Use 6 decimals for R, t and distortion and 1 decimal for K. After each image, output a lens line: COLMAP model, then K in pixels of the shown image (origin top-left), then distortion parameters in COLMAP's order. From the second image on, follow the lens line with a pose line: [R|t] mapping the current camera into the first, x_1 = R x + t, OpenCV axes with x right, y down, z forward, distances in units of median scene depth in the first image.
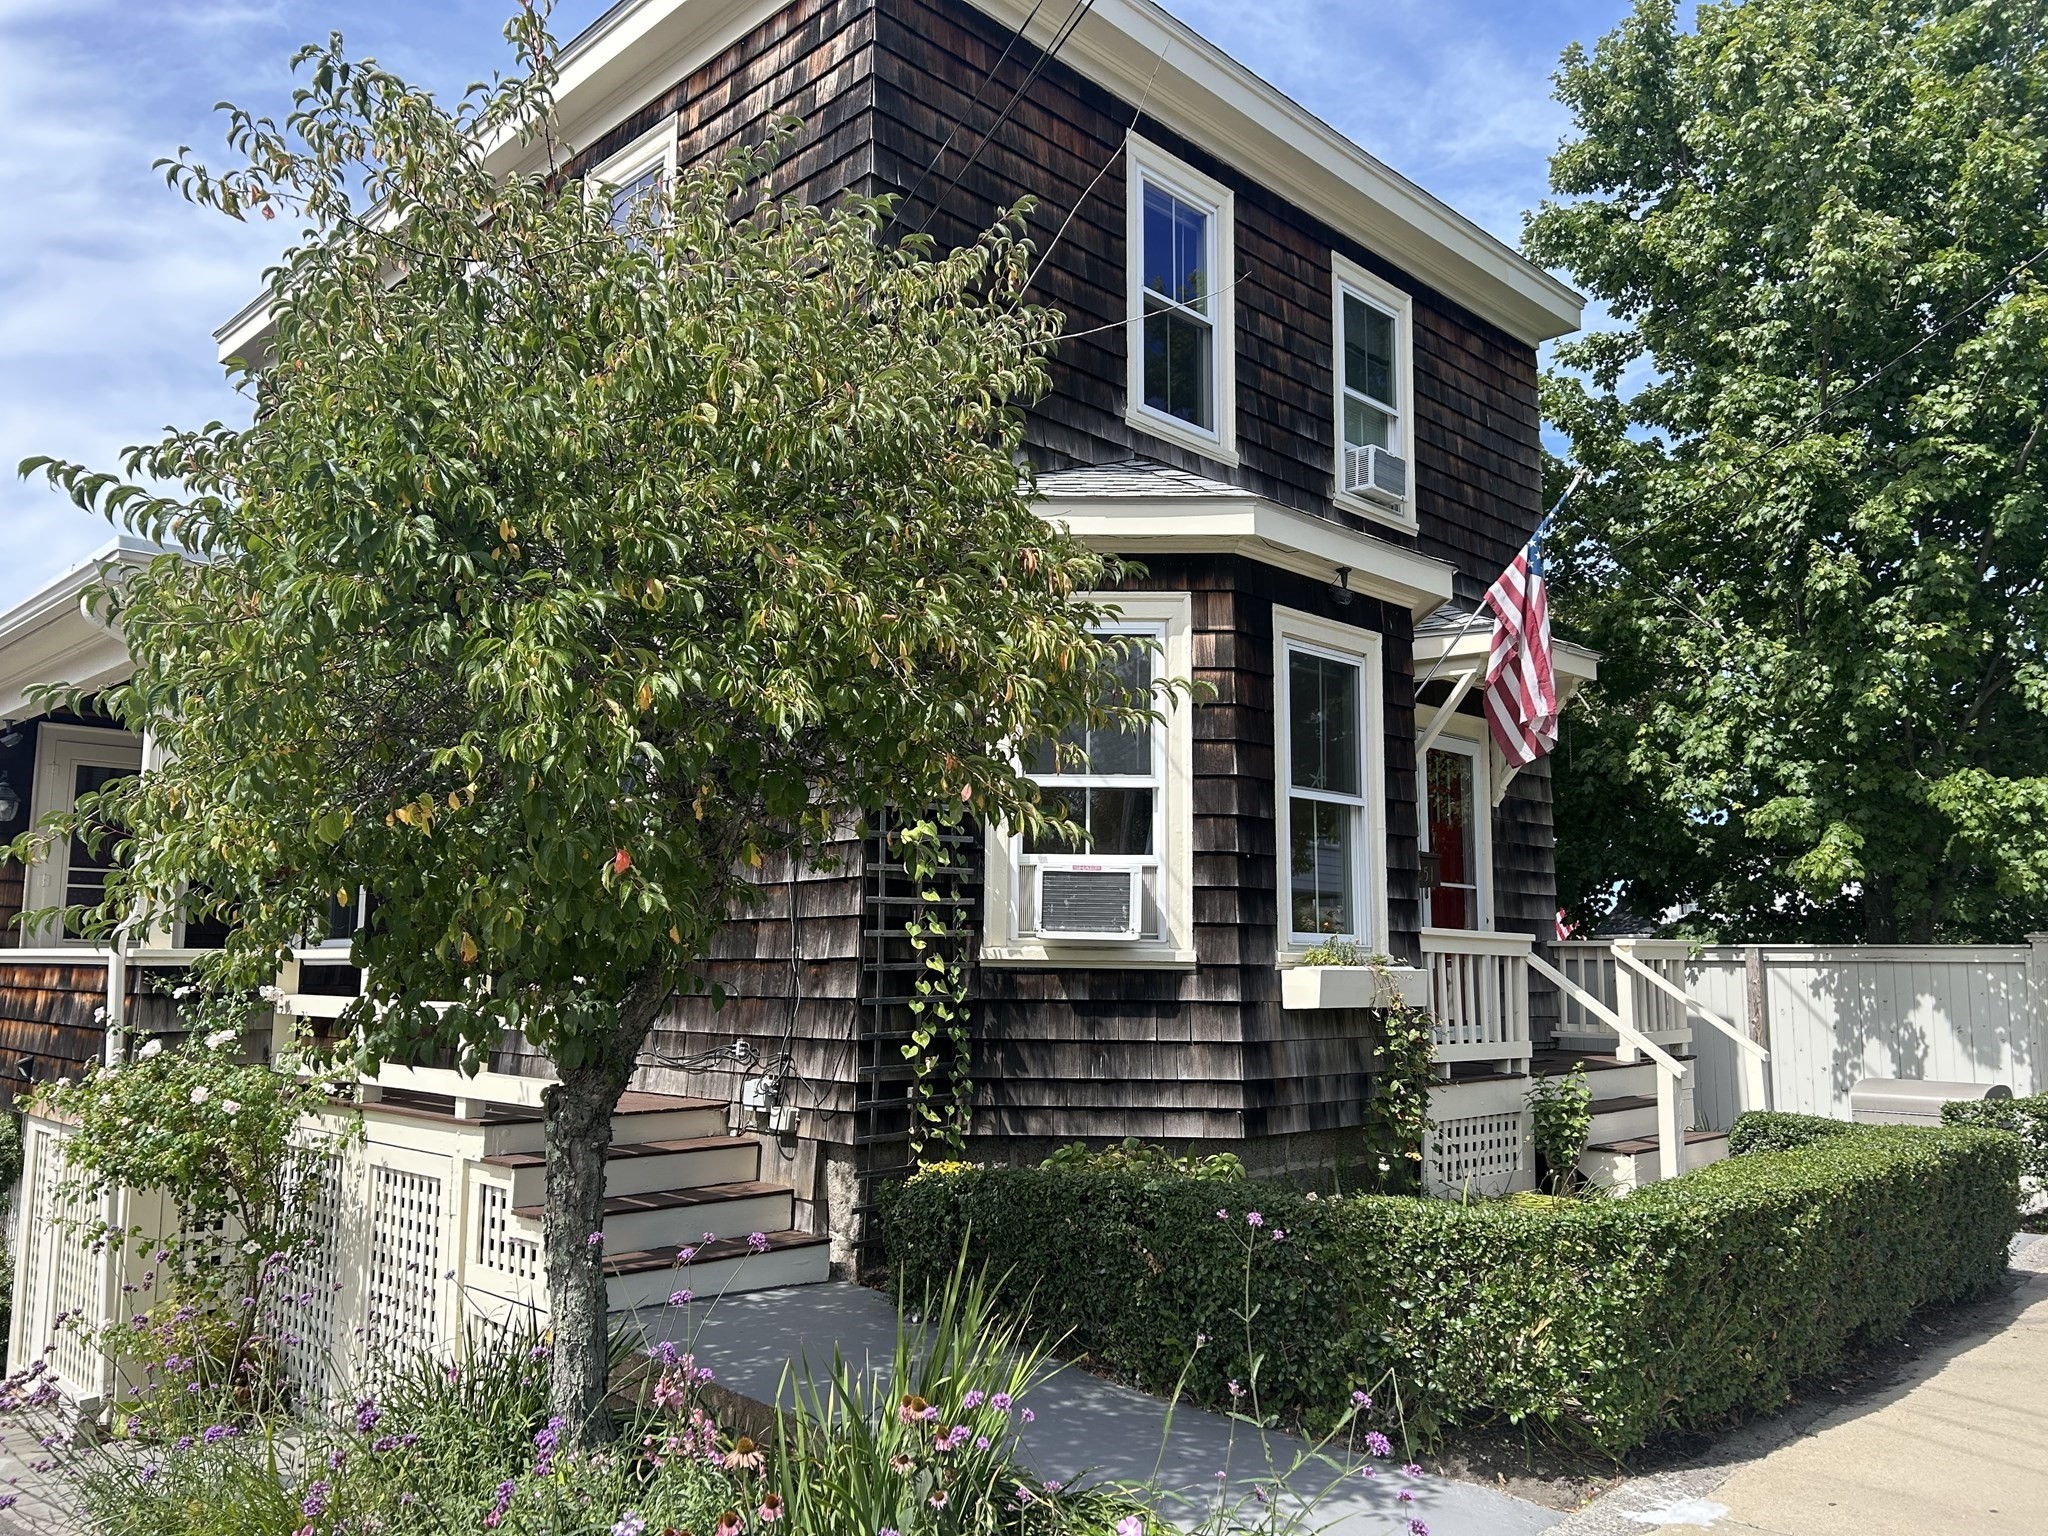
lens RADIAL K [[1528.2, 0, 1024.0], [0, 1528.2, 768.0], [0, 0, 1]] dist [0.095454, -0.132359]
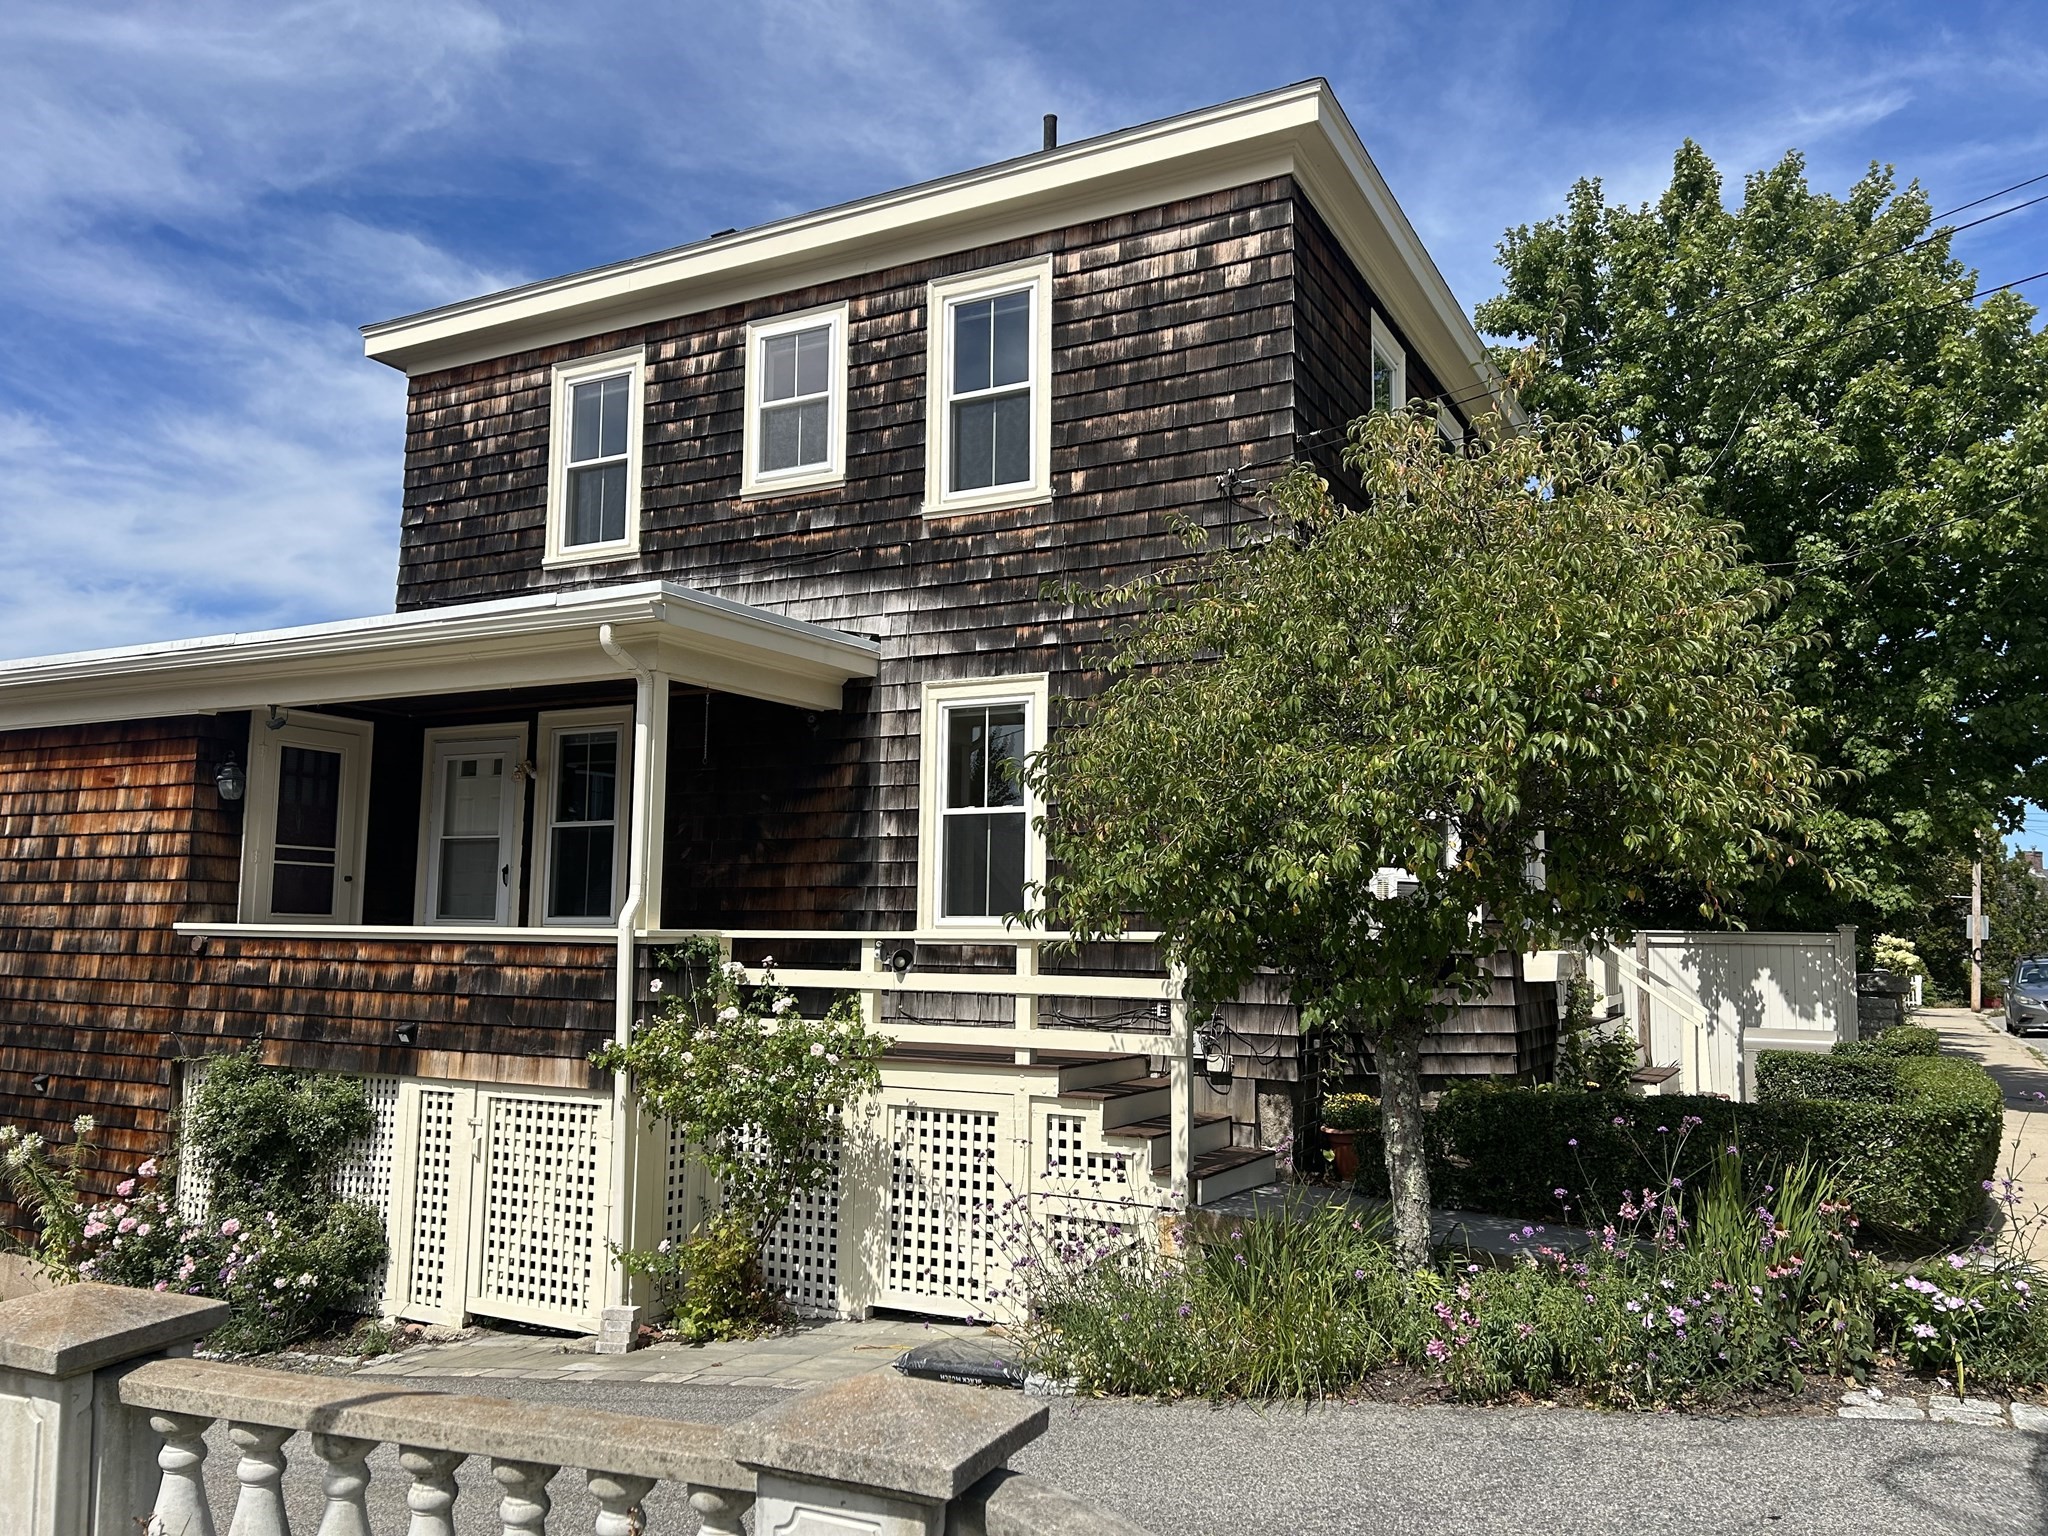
lens RADIAL K [[1528.2, 0, 1024.0], [0, 1528.2, 768.0], [0, 0, 1]] dist [0.095454, -0.132359]
pose [[0.957463, 0.037247, 0.286143, -0.620127], [-0.043552, 0.998928, 0.015701, -0.035682], [-0.285252, -0.027496, 0.958058, -0.189766]]
